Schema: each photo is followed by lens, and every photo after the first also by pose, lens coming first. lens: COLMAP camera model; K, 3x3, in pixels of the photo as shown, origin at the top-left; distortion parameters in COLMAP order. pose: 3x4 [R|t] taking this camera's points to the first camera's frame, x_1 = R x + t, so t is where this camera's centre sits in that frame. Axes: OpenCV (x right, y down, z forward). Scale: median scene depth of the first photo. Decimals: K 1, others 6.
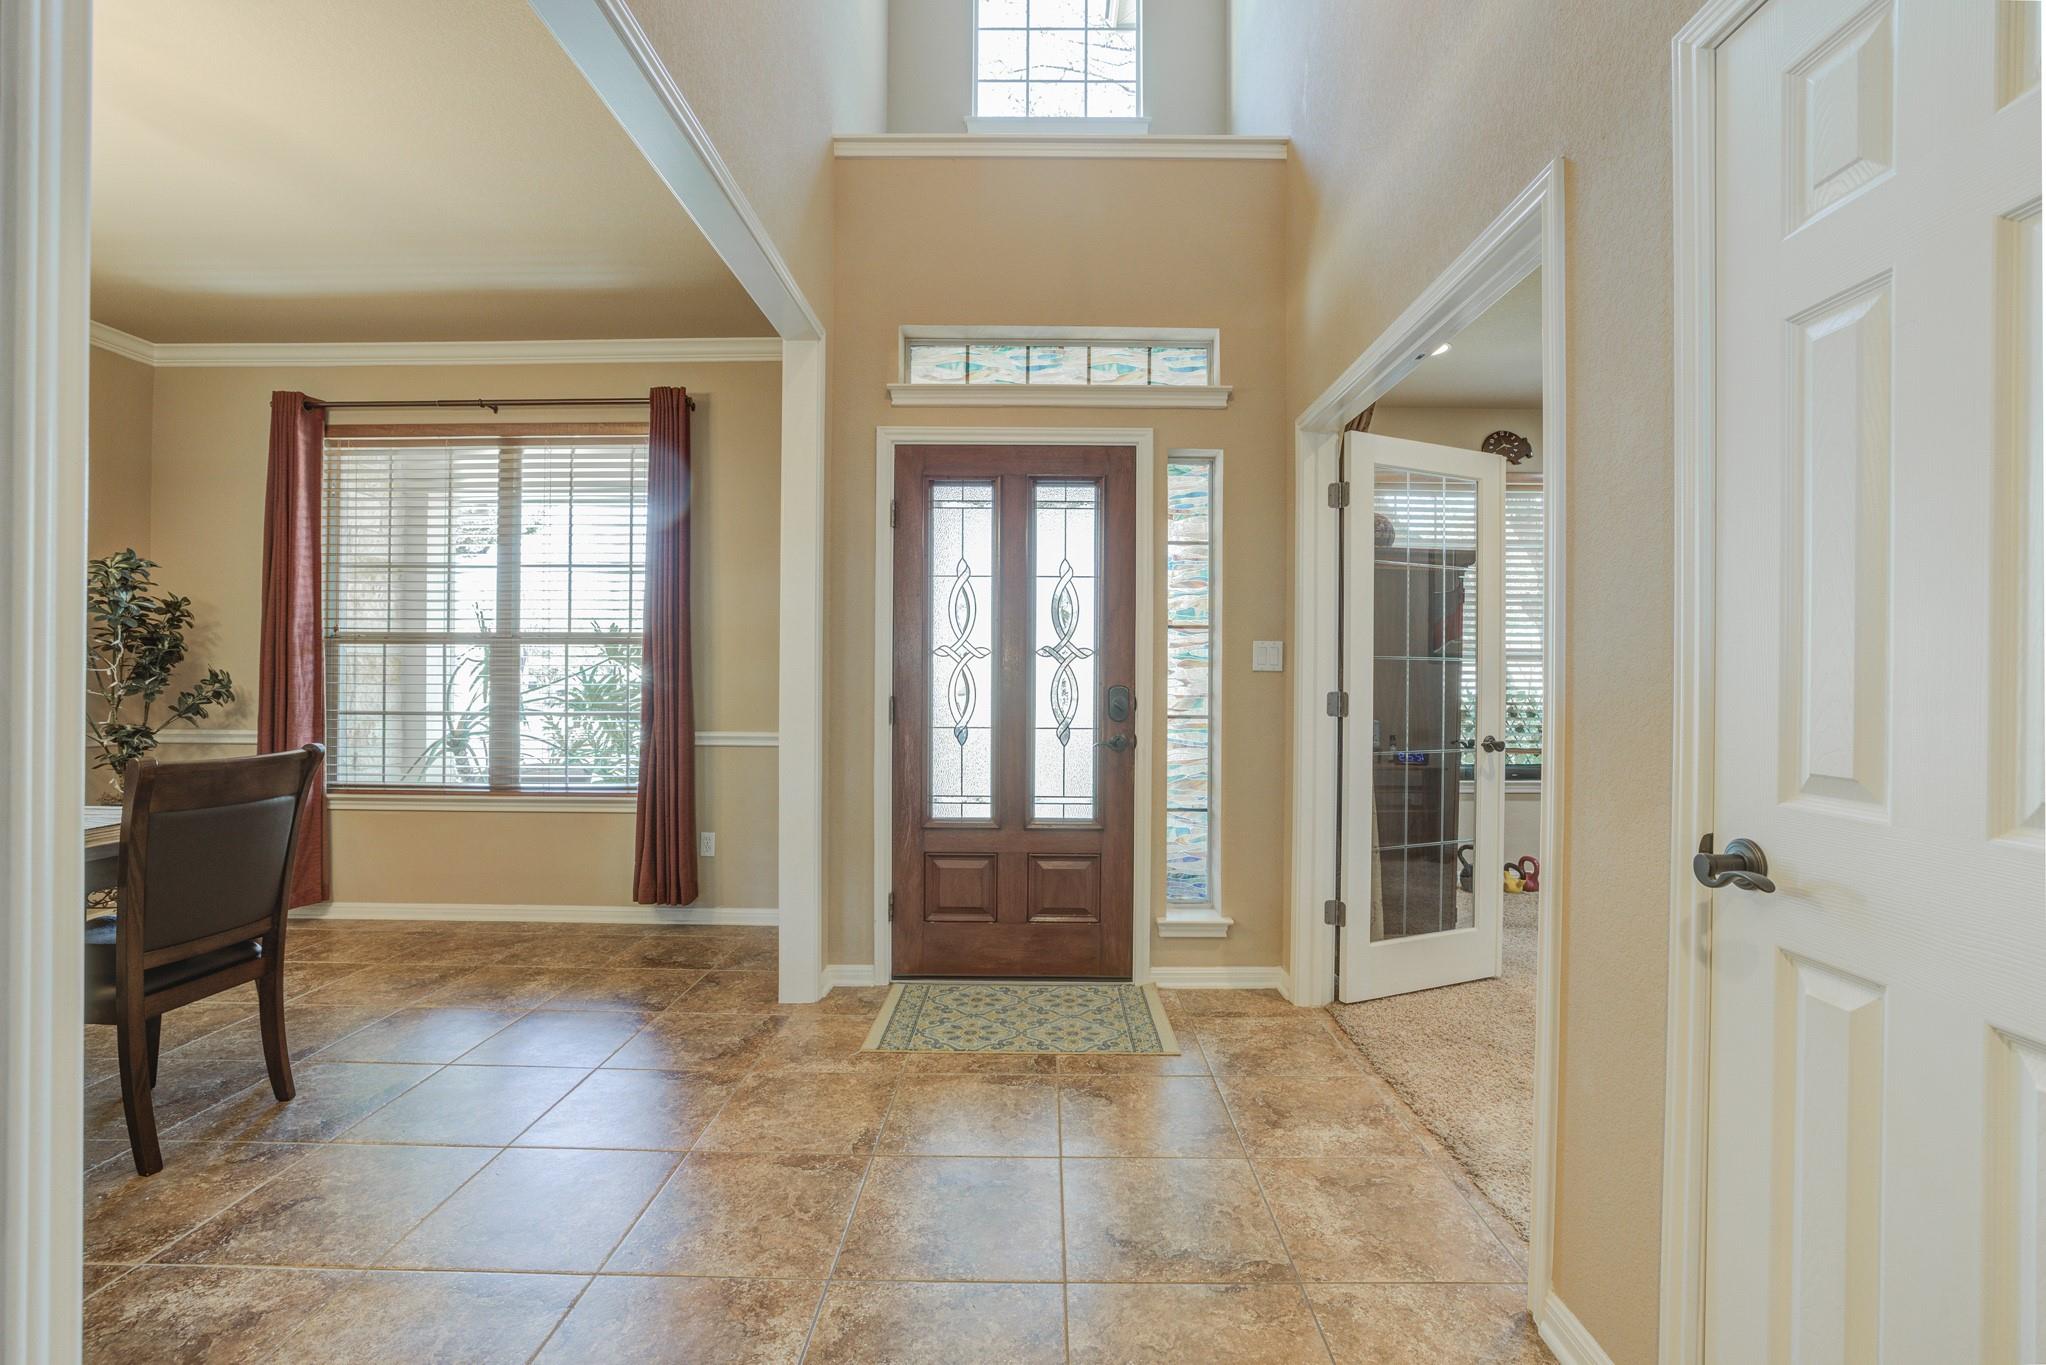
lens RADIAL K [[933.7, 0, 1055.5], [0, 933.7, 687.7], [0, 0, 1]] dist [-0.048664, 0.020550]
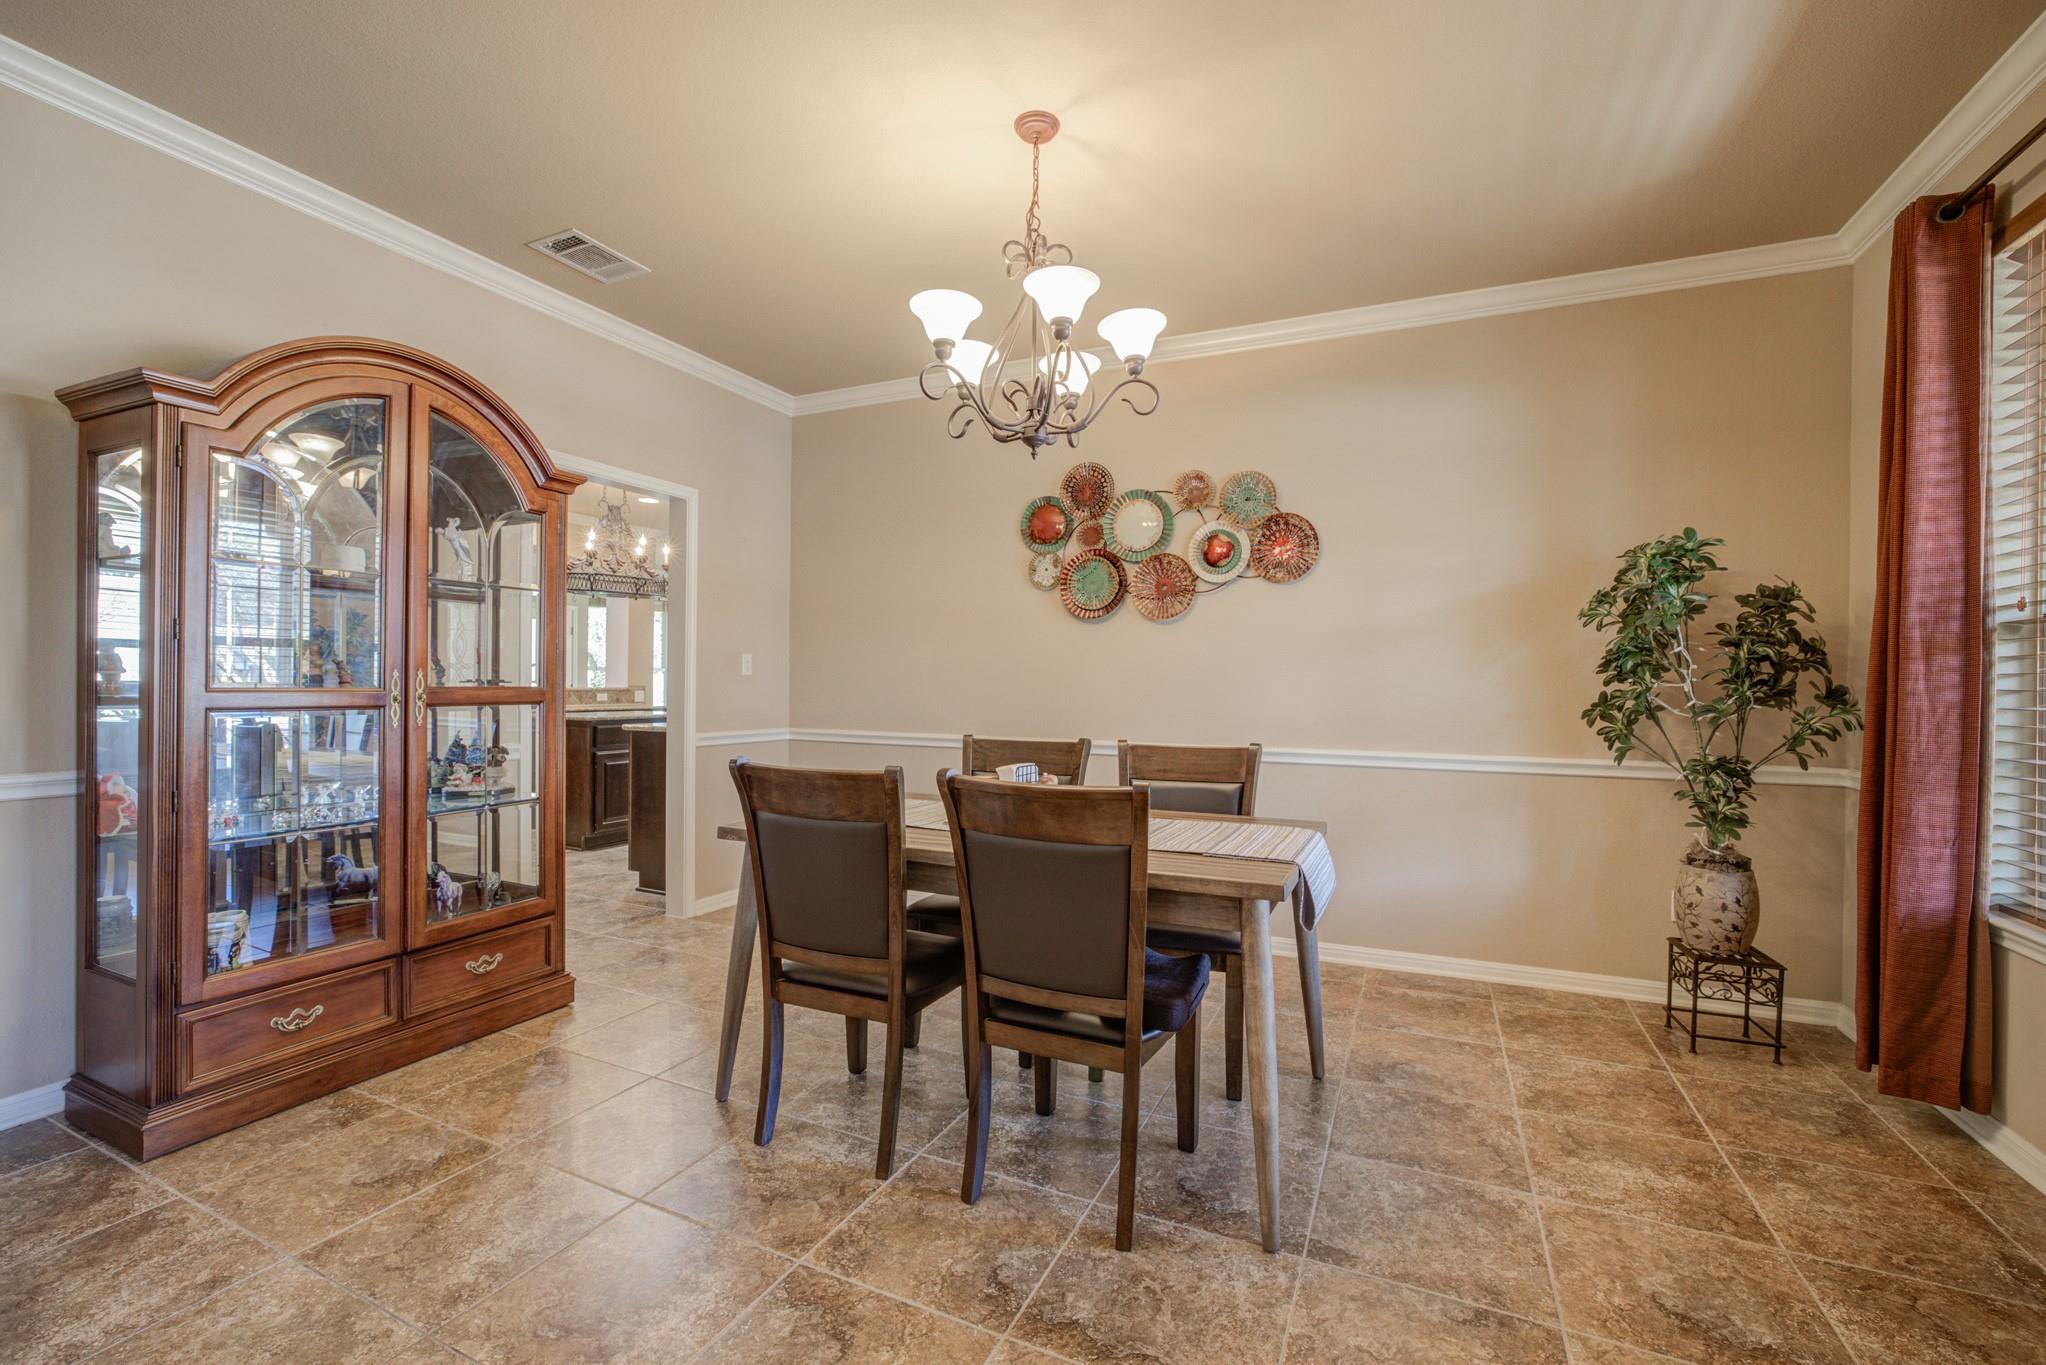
lens RADIAL K [[870.4, 0, 1014.2], [0, 870.4, 686.8], [0, 0, 1]] dist [-0.041135, 0.016458]
pose [[-0.434202, -0.005476, -0.900799, -0.119926], [-0.016538, 0.999861, 0.001893, -0.010628], [0.900664, 0.015720, -0.434232, 0.815717]]
